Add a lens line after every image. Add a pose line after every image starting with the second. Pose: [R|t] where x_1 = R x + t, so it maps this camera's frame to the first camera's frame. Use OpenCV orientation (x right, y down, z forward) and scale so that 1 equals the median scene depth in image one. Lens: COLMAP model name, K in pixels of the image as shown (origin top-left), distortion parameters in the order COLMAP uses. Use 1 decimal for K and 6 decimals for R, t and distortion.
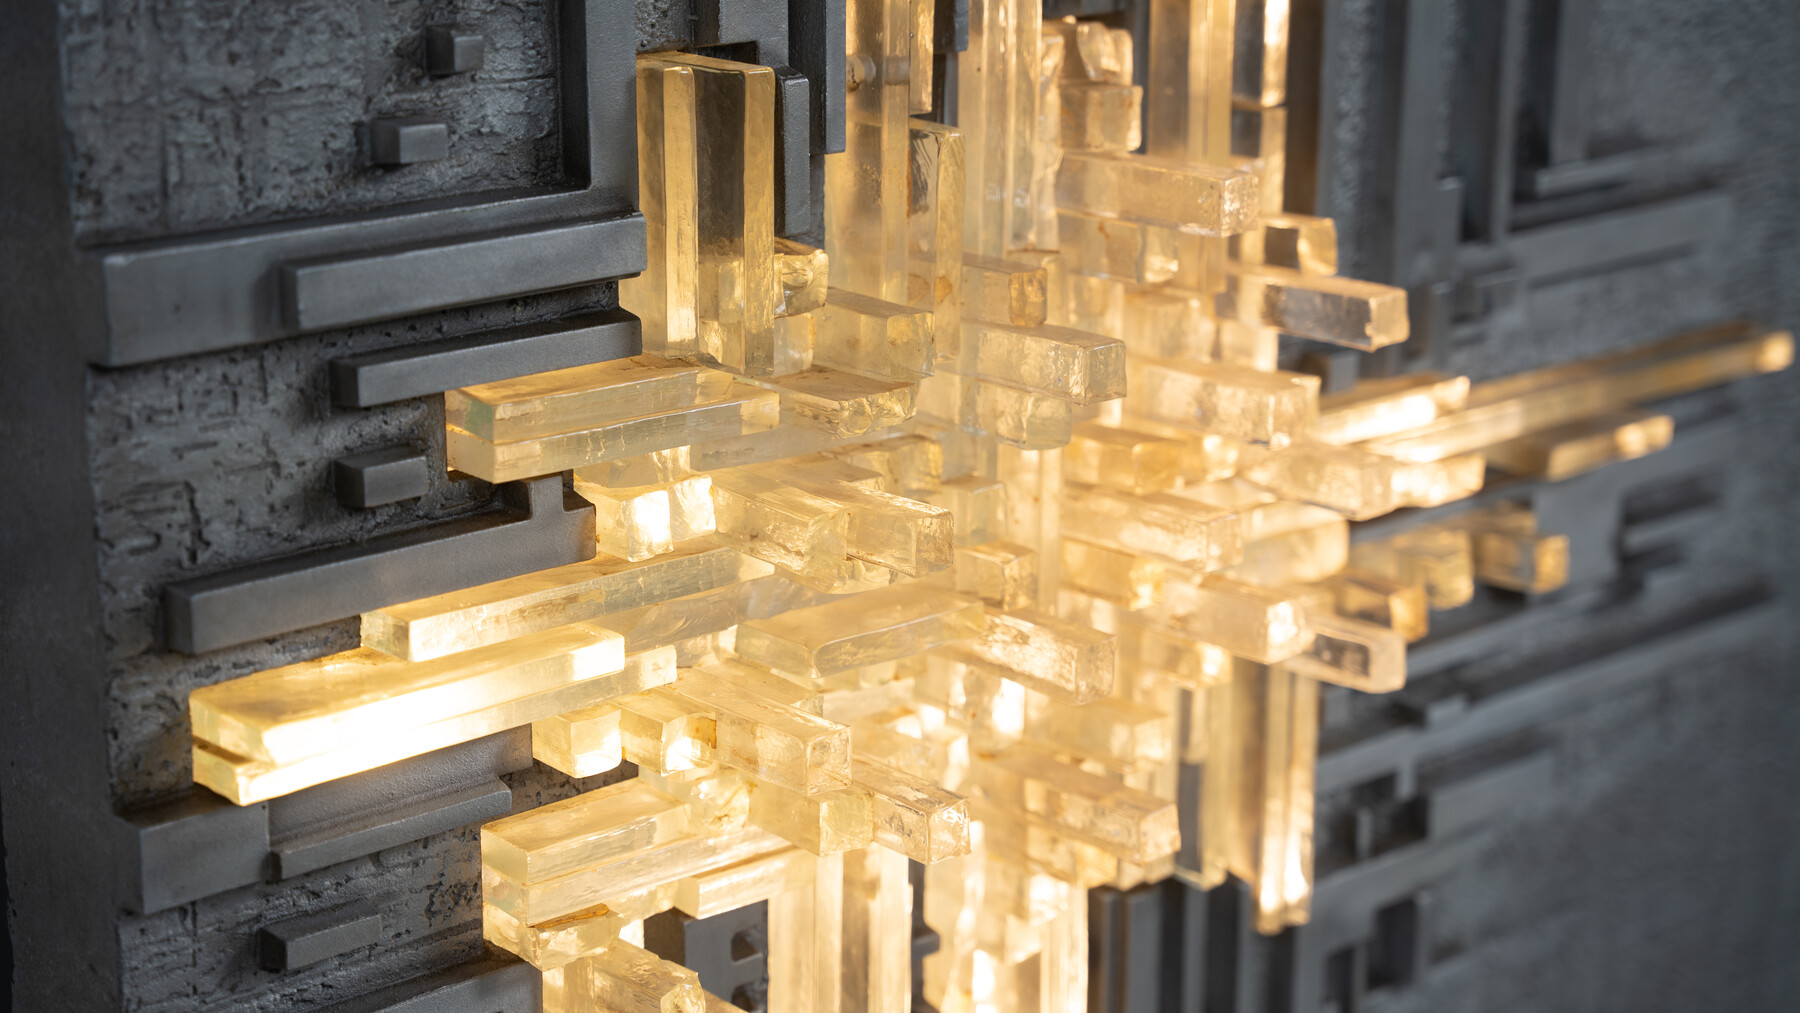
lens RADIAL K [[3313.1, 0, 898.3], [0, 3313.1, 516.1], [0, 0, 1]] dist [0.189998, 0.205795]
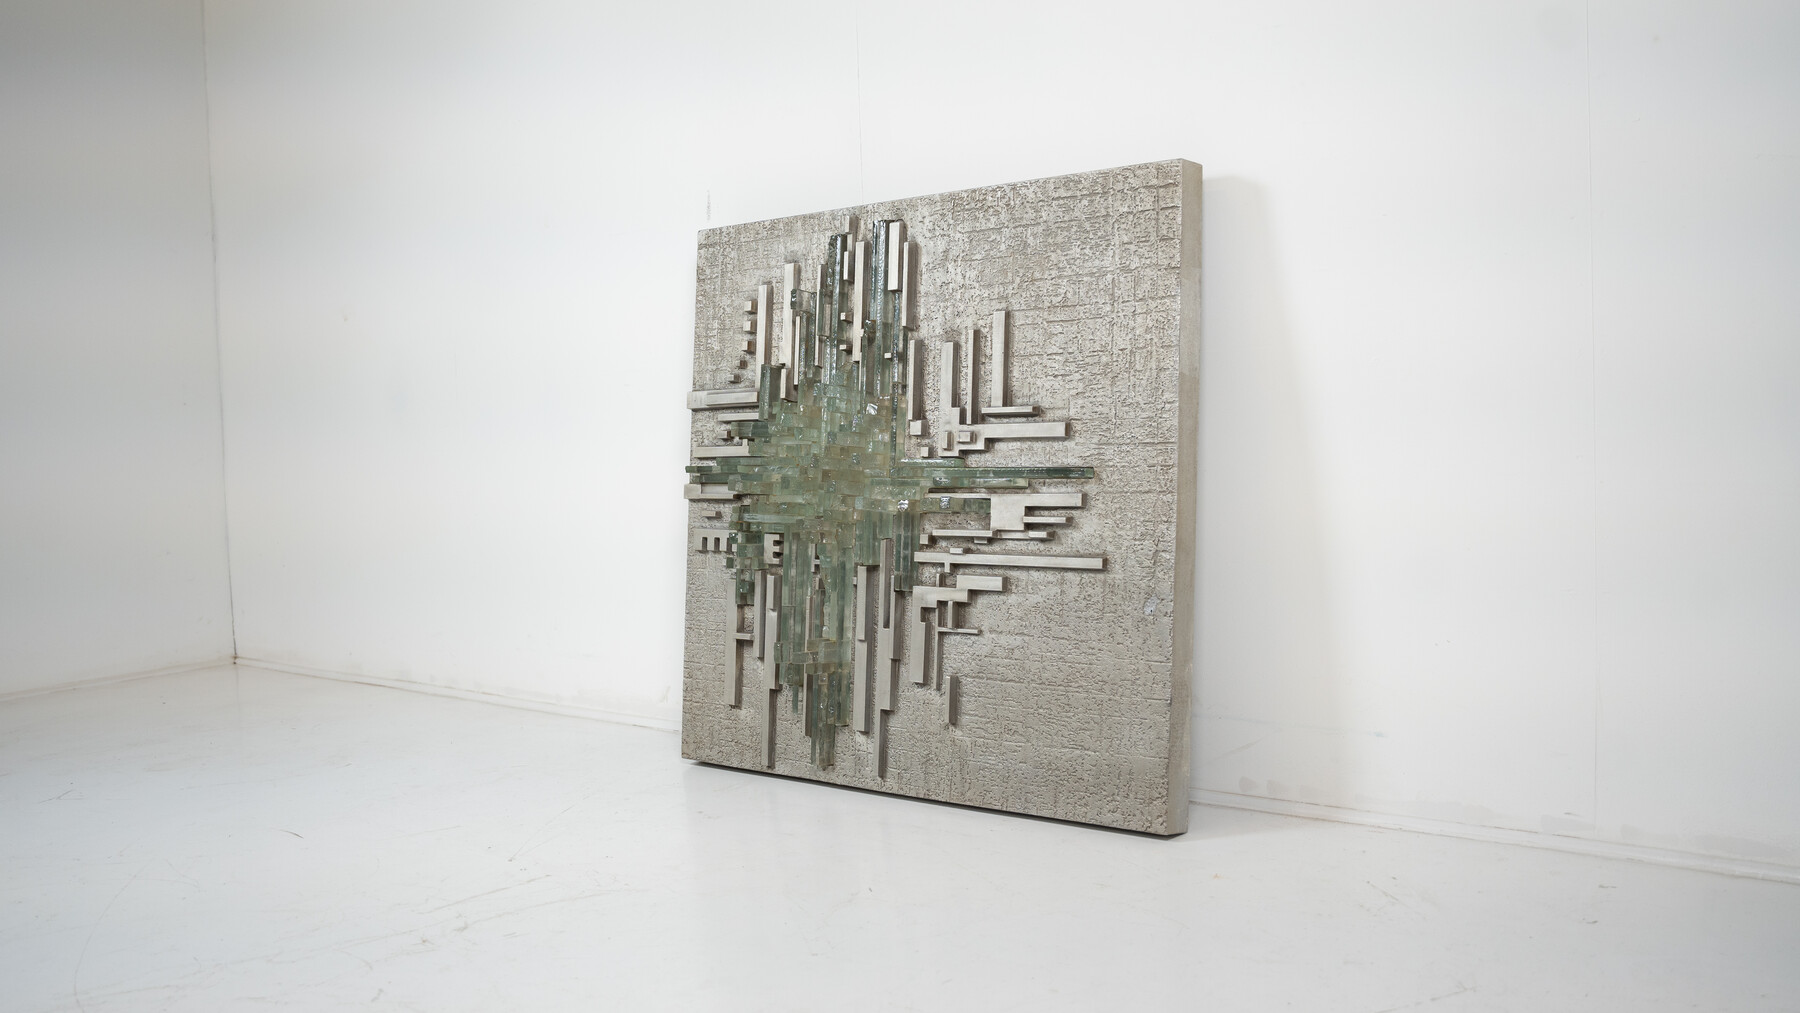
lens RADIAL K [[1355.3, 0, 939.6], [0, 1355.3, 506.7], [0, 0, 1]] dist [-0.120898, 0.050294]
pose [[0.218660, -0.020061, -0.975595, 2.201175], [-0.290711, 0.953050, -0.084754, 0.196031], [0.931491, 0.302149, 0.202562, 0.888358]]
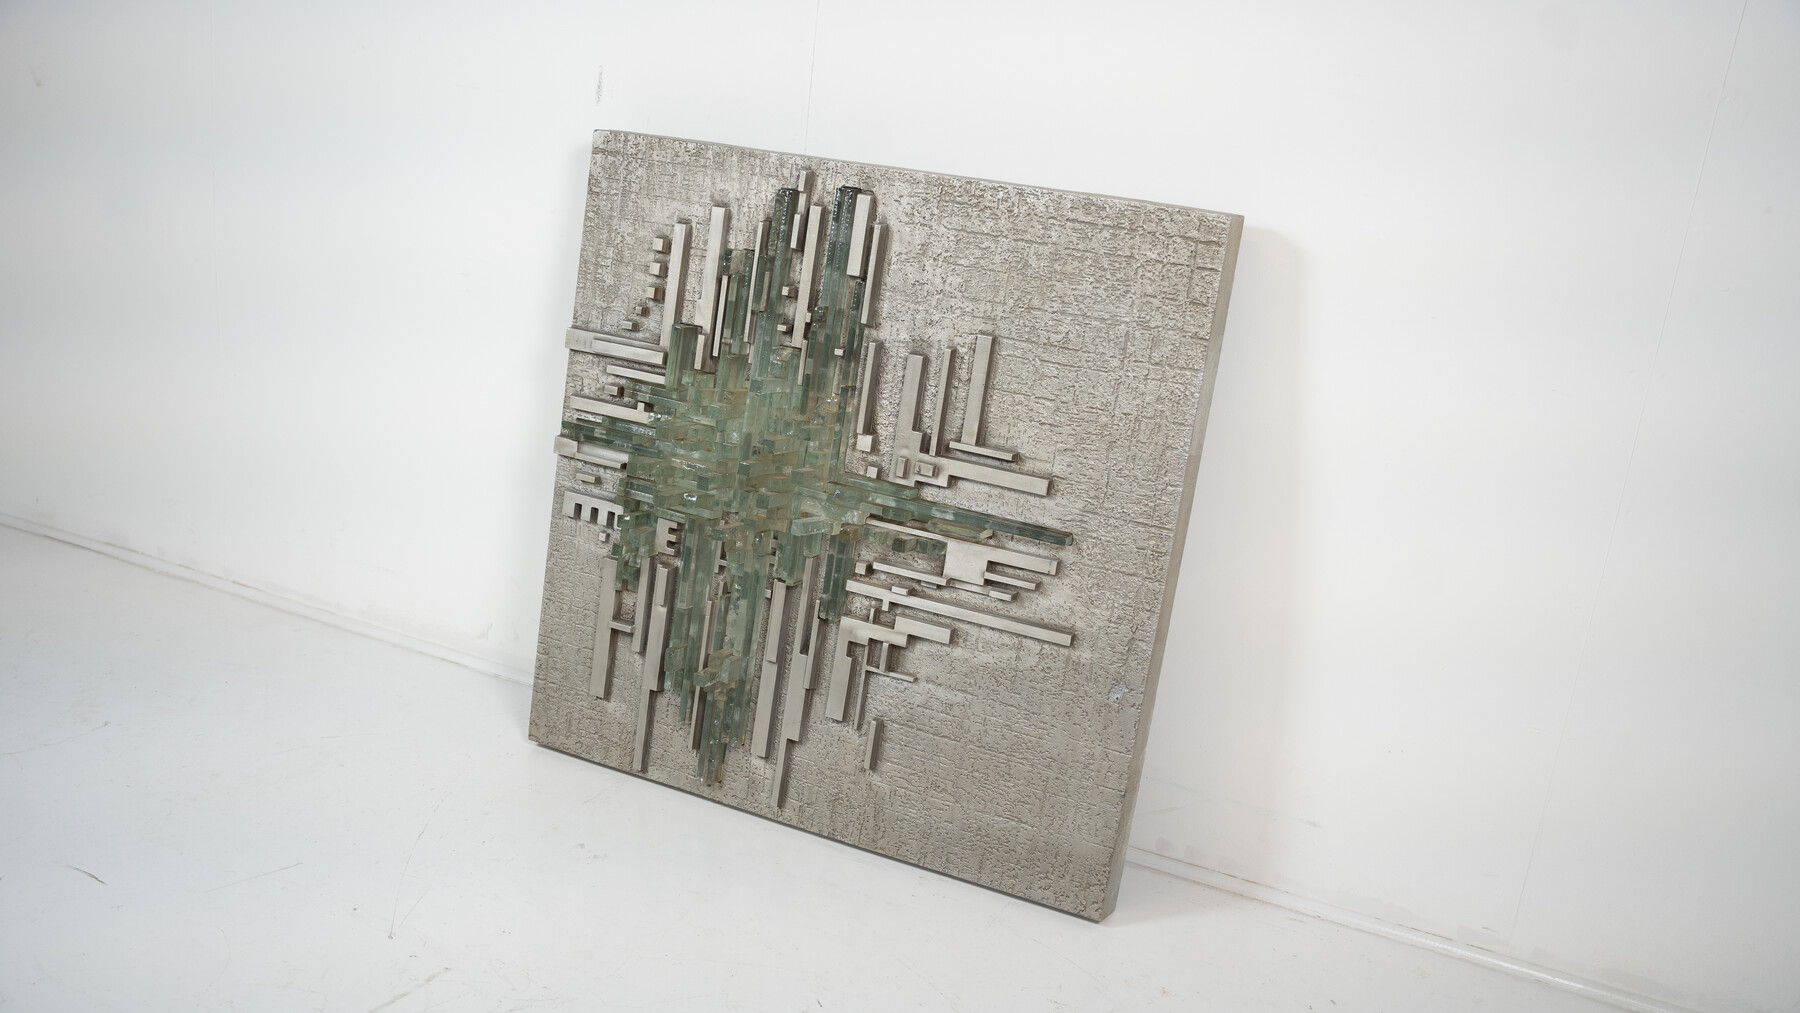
lens RADIAL K [[1513.4, 0, 900.0], [0, 1513.4, 506.5], [0, 0, 1]] dist [-0.087602, 0.007934]
pose [[0.403157, 0.223138, -0.887510, 2.012823], [-0.386194, 0.920713, 0.056055, -0.140197], [0.829650, 0.320152, 0.457366, 0.371781]]
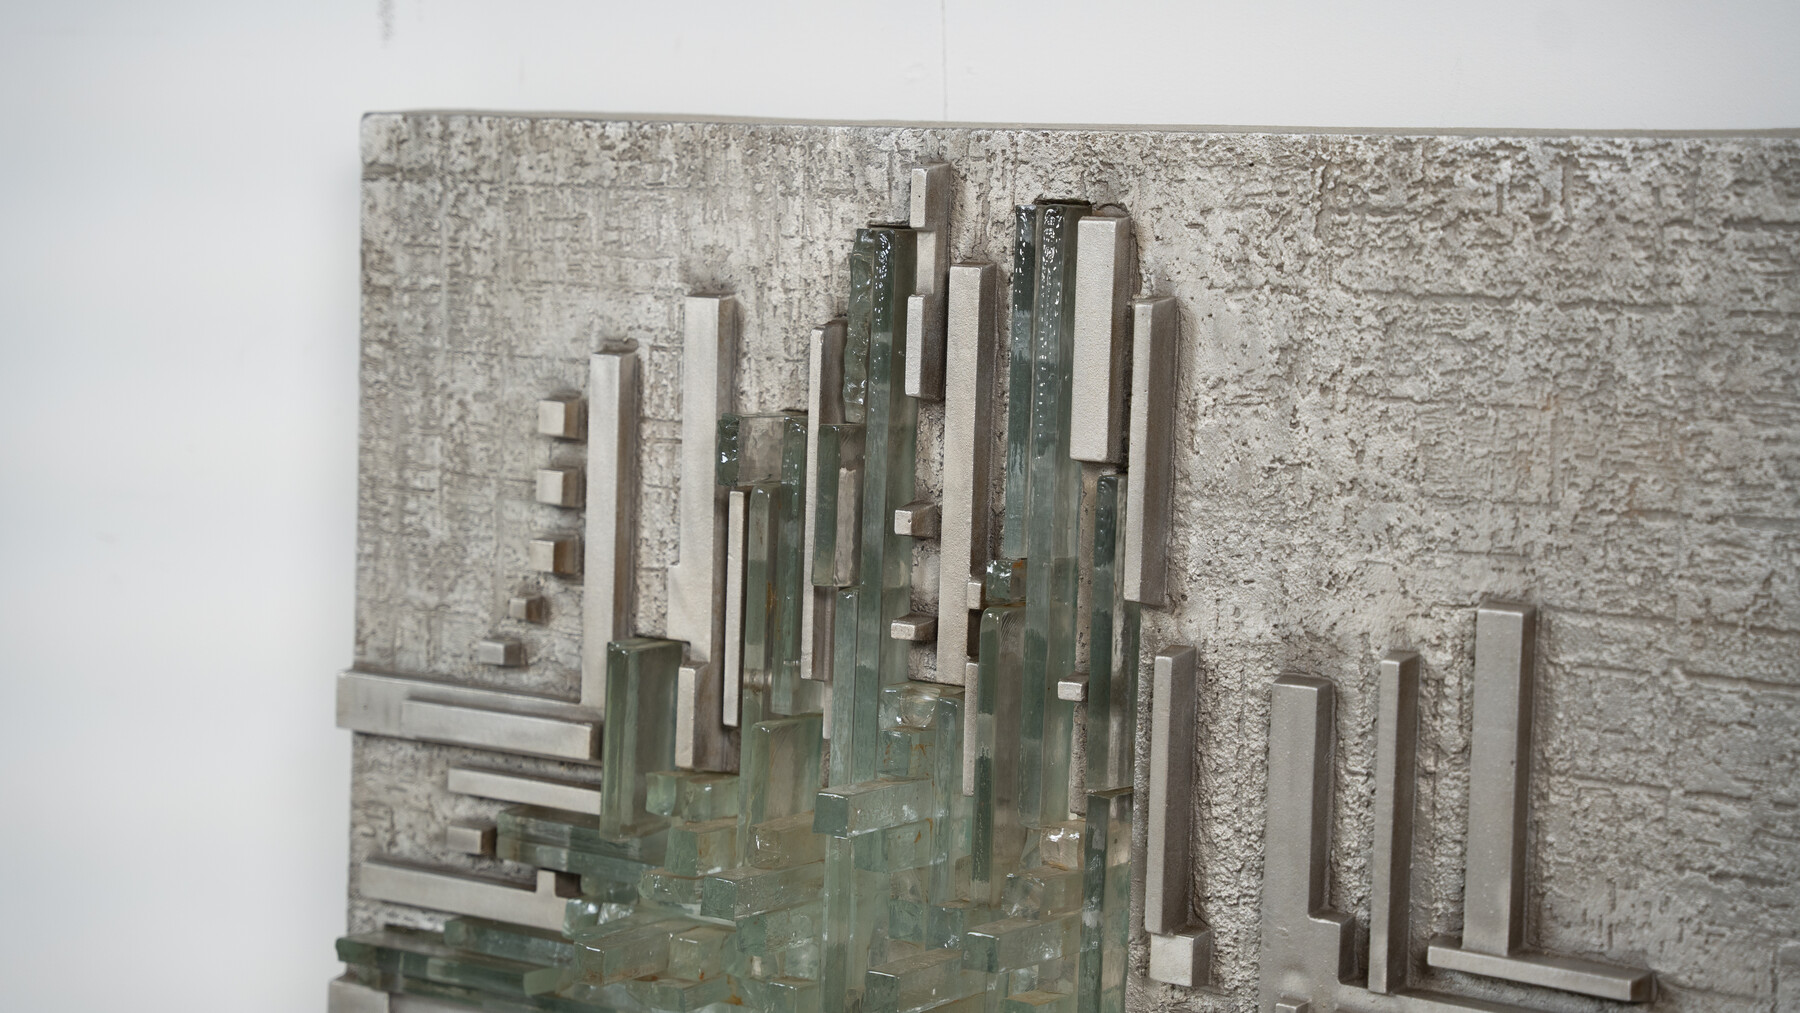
lens RADIAL K [[3391.3, 0, 900.0], [0, 3391.3, 506.5], [0, 0, 1]] dist [0.231499, 0.437842]
pose [[0.243019, 0.093550, -0.965500, 1.572372], [-0.294793, 0.955385, 0.018370, -0.270792], [0.924142, 0.280158, 0.259755, 0.678787]]
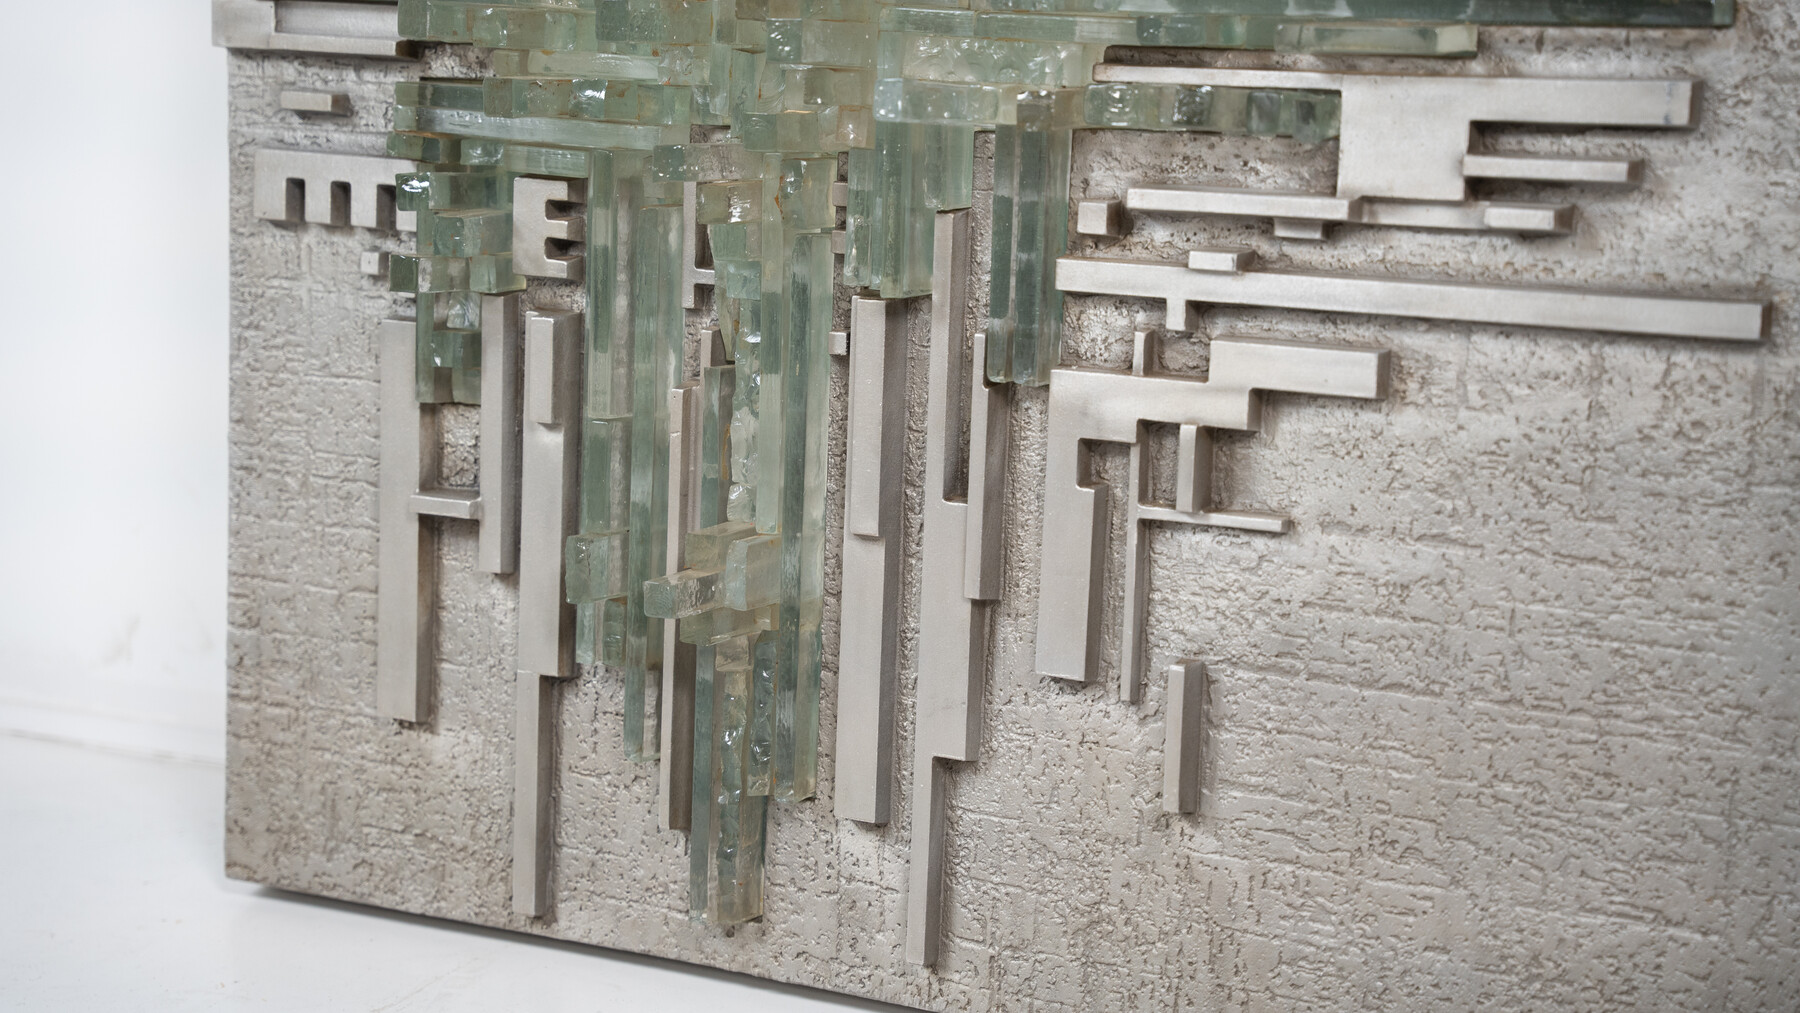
lens RADIAL K [[3286.6, 0, 897.2], [0, 3286.6, 480.9], [0, 0, 1]] dist [0.219412, 0.481653]
pose [[0.323021, 0.140685, -0.935877, 1.598467], [-0.287050, 0.956869, 0.044764, 0.149348], [0.901809, 0.254184, 0.349473, 0.713100]]
